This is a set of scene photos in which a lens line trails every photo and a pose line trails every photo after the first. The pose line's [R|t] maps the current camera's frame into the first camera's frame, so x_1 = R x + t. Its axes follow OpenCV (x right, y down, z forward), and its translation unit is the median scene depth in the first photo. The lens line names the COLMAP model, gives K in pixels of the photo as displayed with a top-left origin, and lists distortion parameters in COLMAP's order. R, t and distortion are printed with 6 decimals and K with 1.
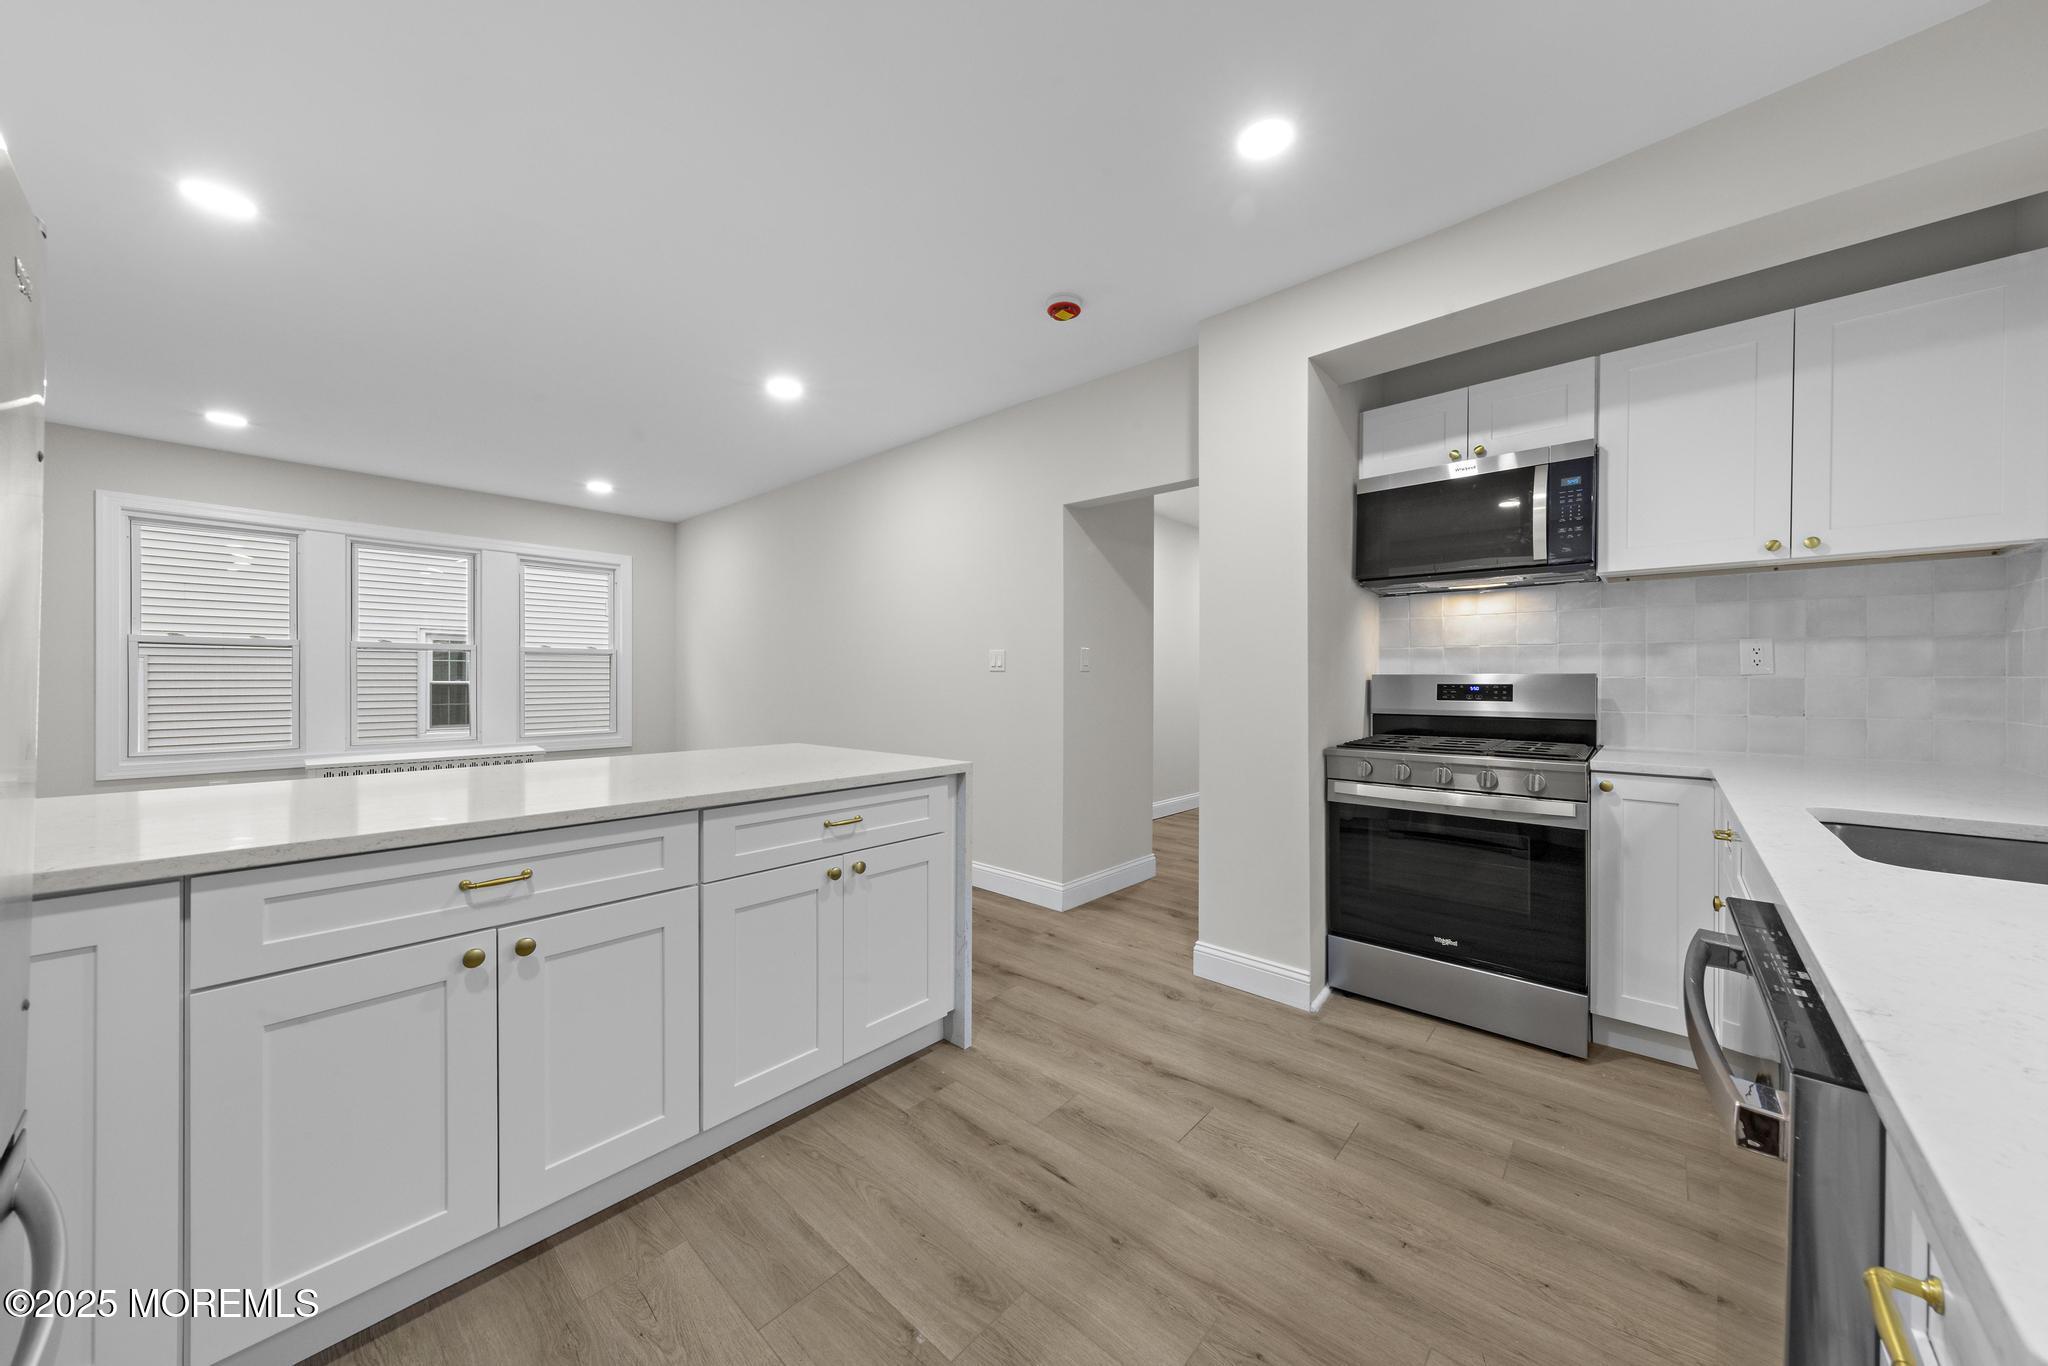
lens RADIAL K [[700.5, 0, 1028.6], [0, 700.5, 681.5], [0, 0, 1]] dist [0.003326, 0.000112]
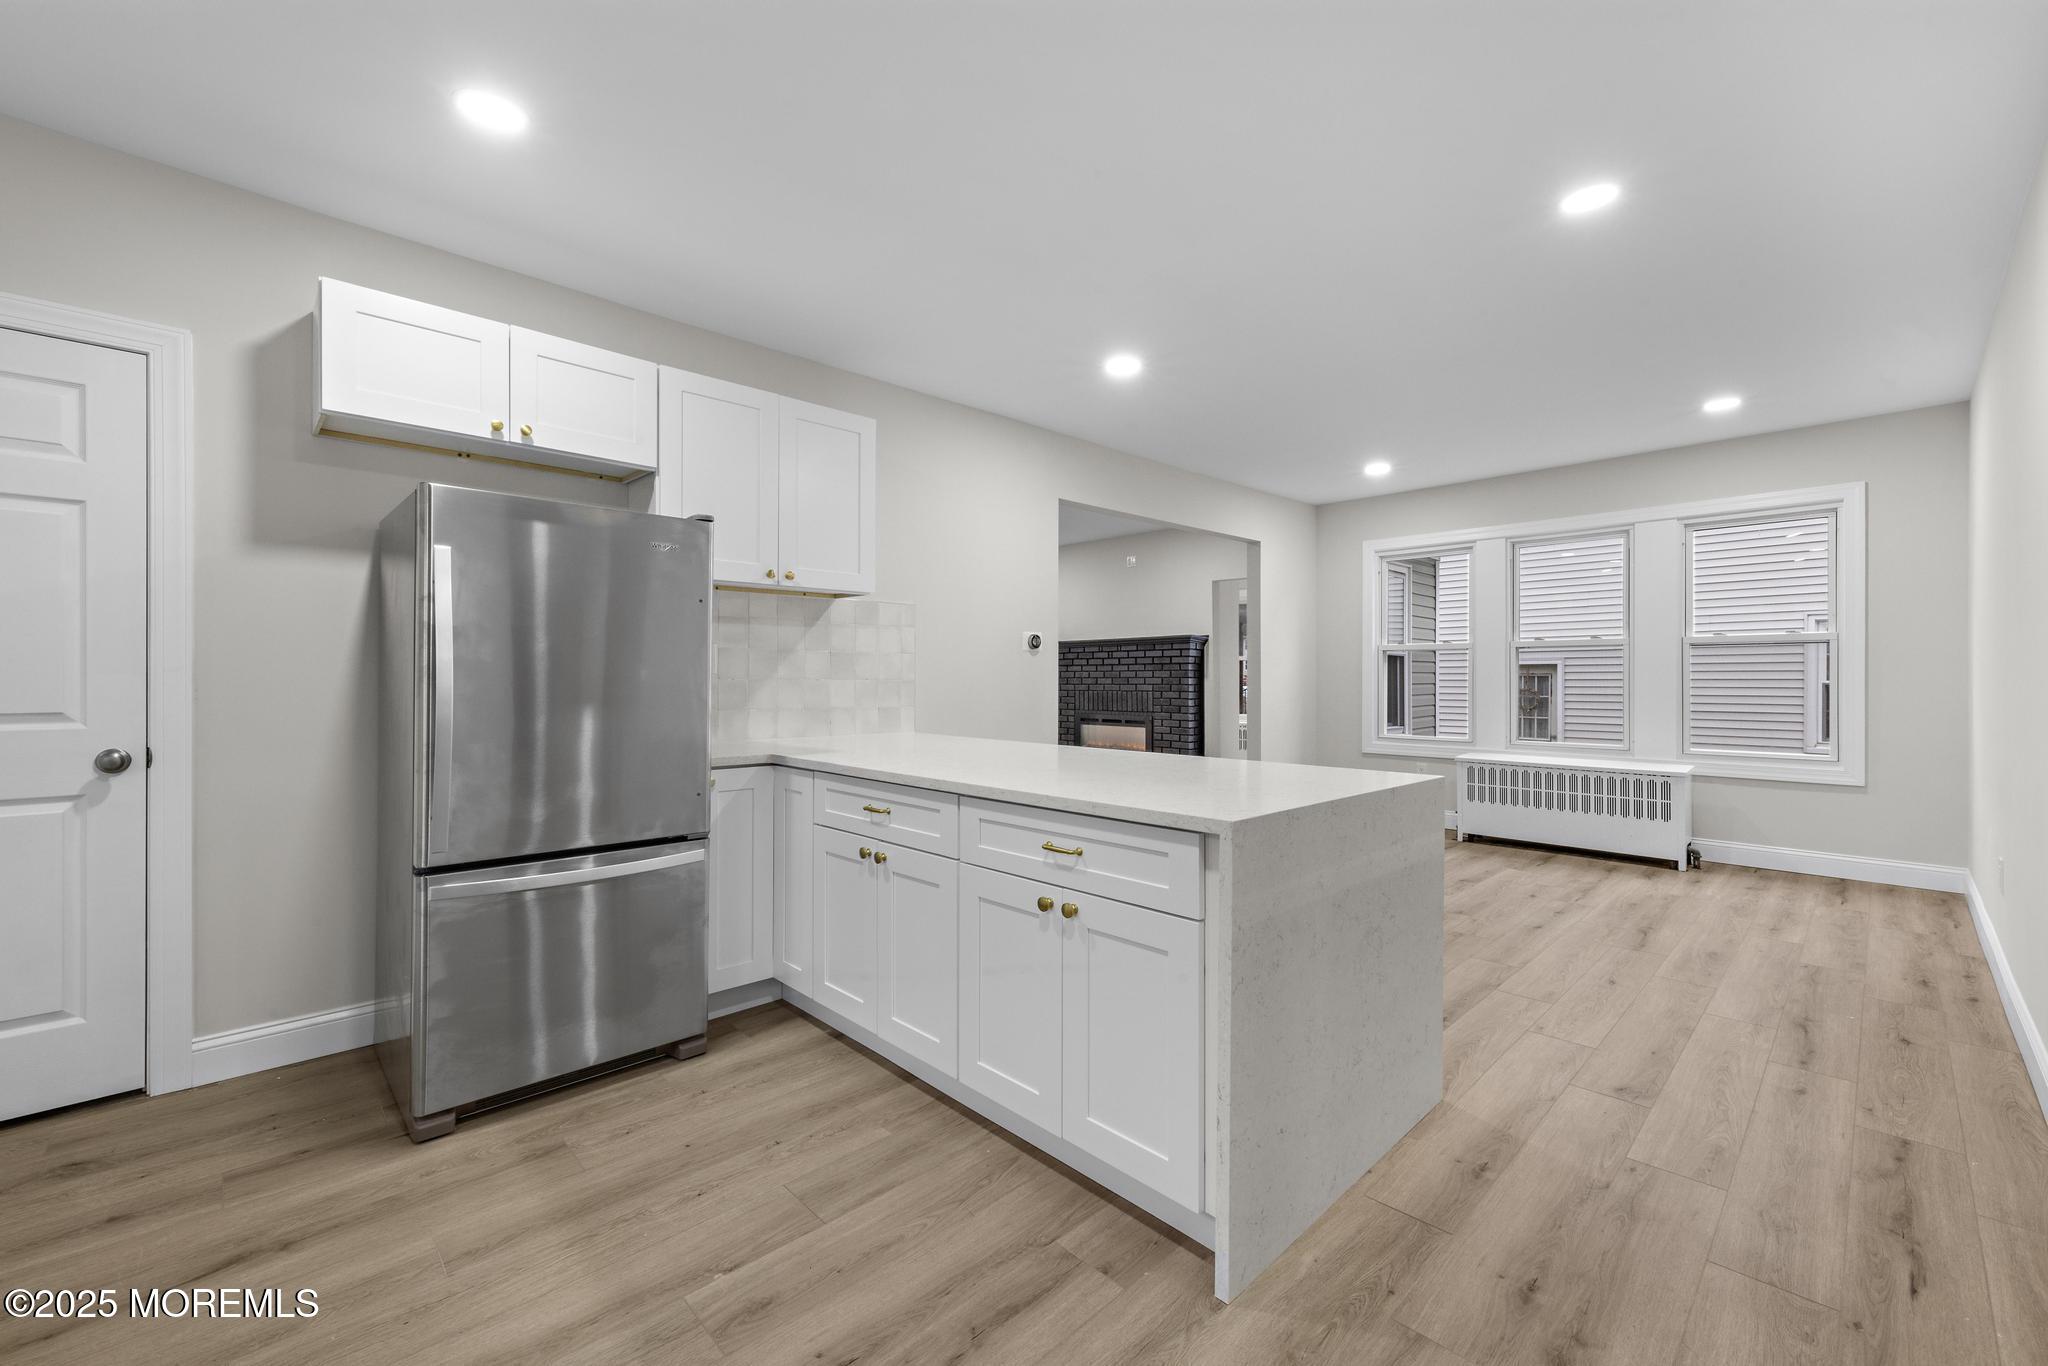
lens RADIAL K [[817.9, 0, 1027.1], [0, 817.9, 683.2], [0, 0, 1]] dist [0.000666, -0.001155]
pose [[-0.070601, 0.003345, -0.997499, 0.647922], [-0.001531, 0.999993, 0.003462, -0.000790], [0.997503, 0.001772, -0.070595, 0.934464]]
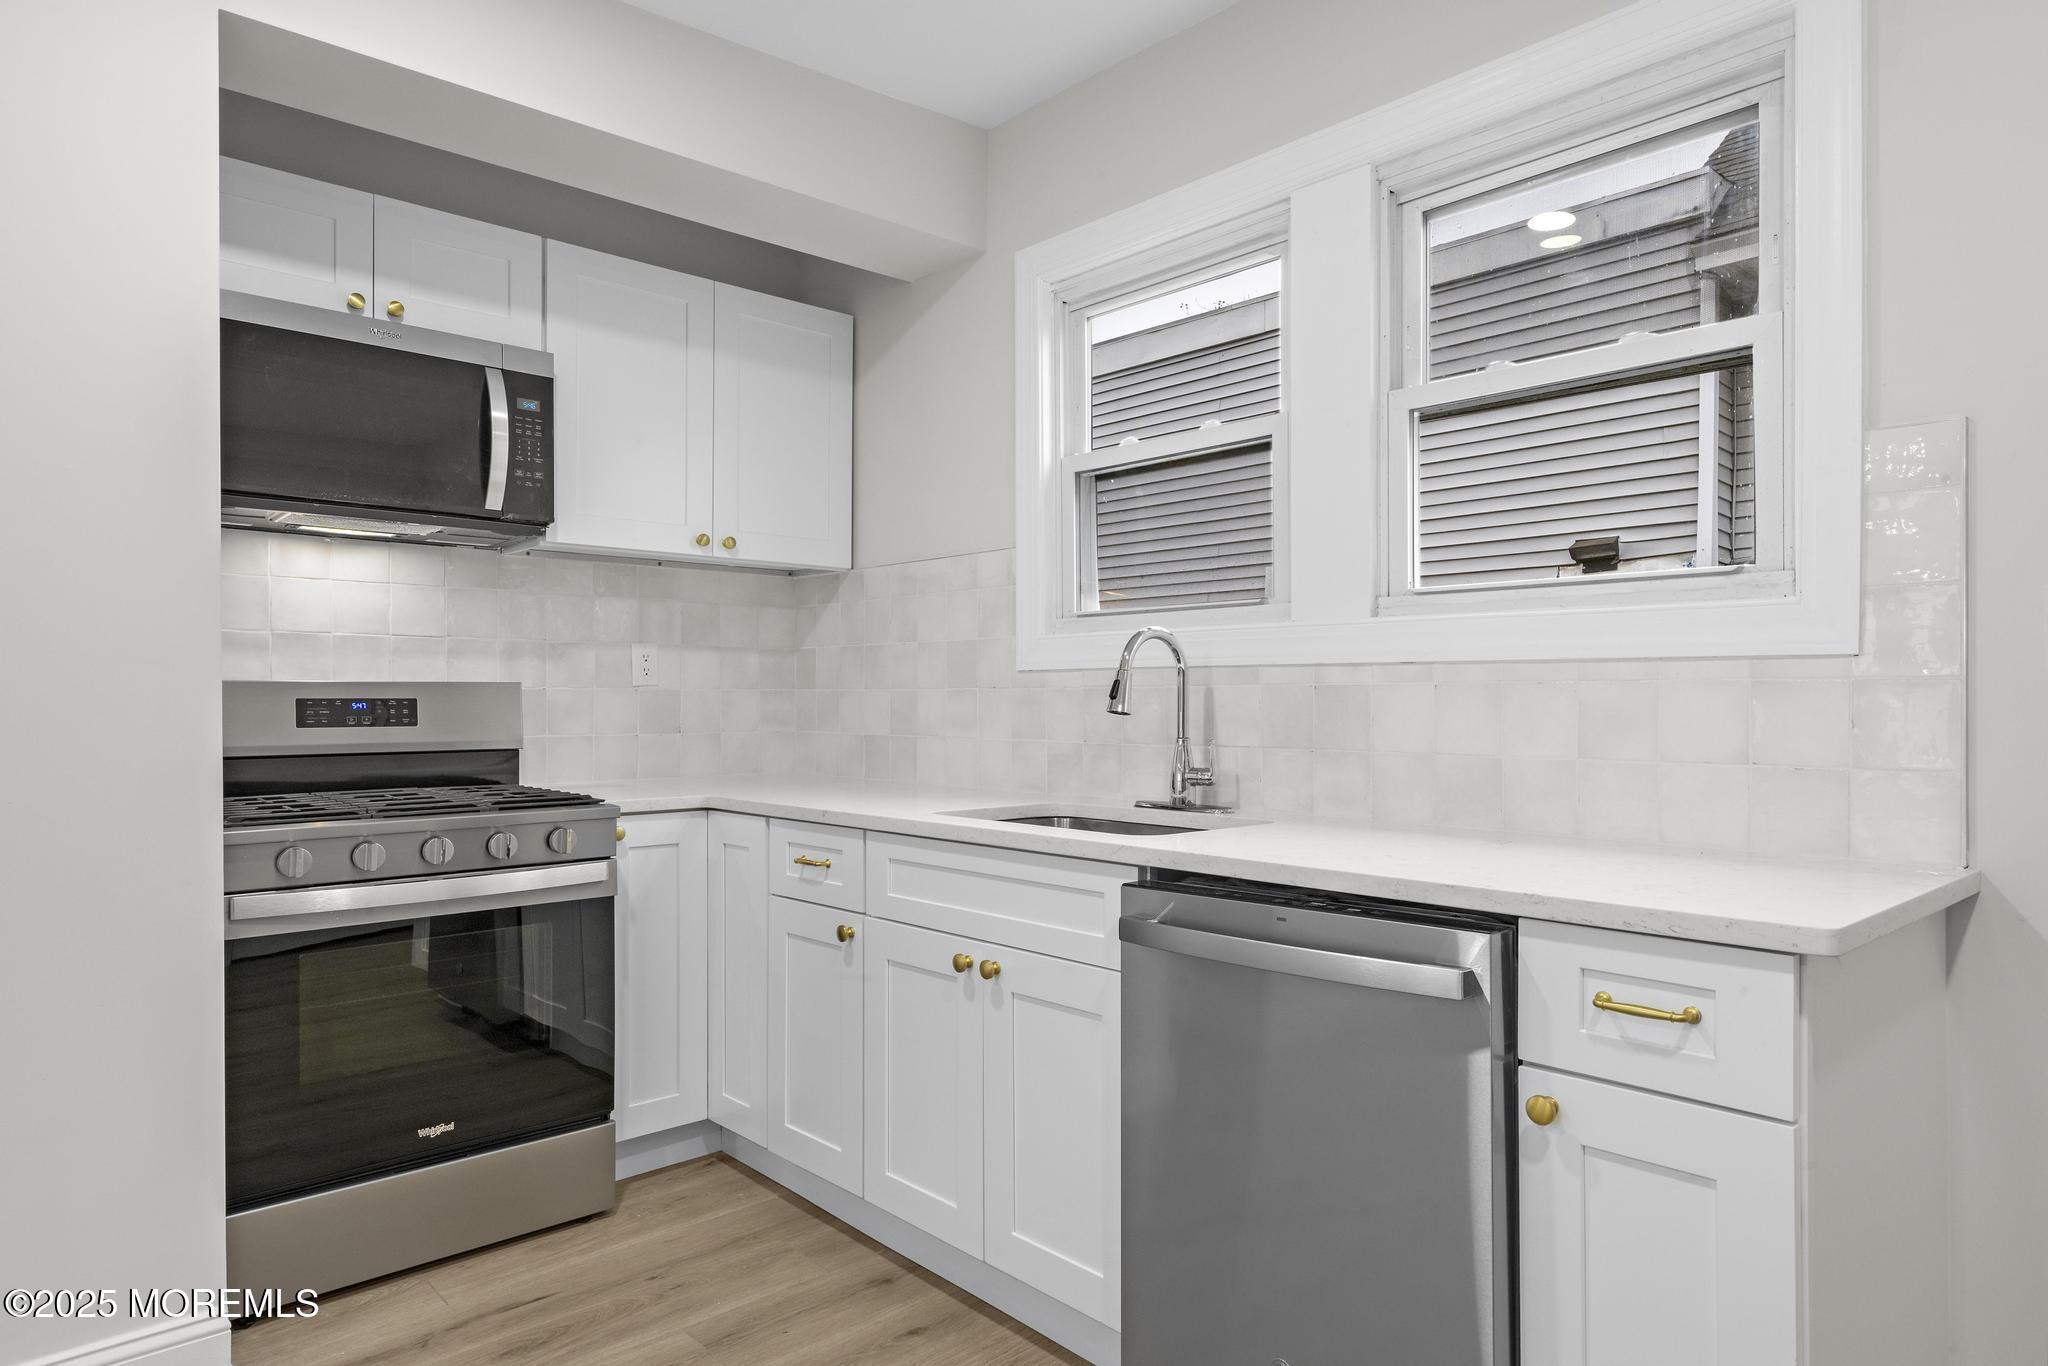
lens RADIAL K [[1231.5, 0, 1042.2], [0, 1231.5, 693.4], [0, 0, 1]] dist [0.001596, 0.004278]
pose [[0.090193, 0.001307, 0.995923, -0.446906], [0.001895, 0.999997, -0.001484, 0.002911], [-0.995922, 0.002021, 0.090191, 0.436237]]
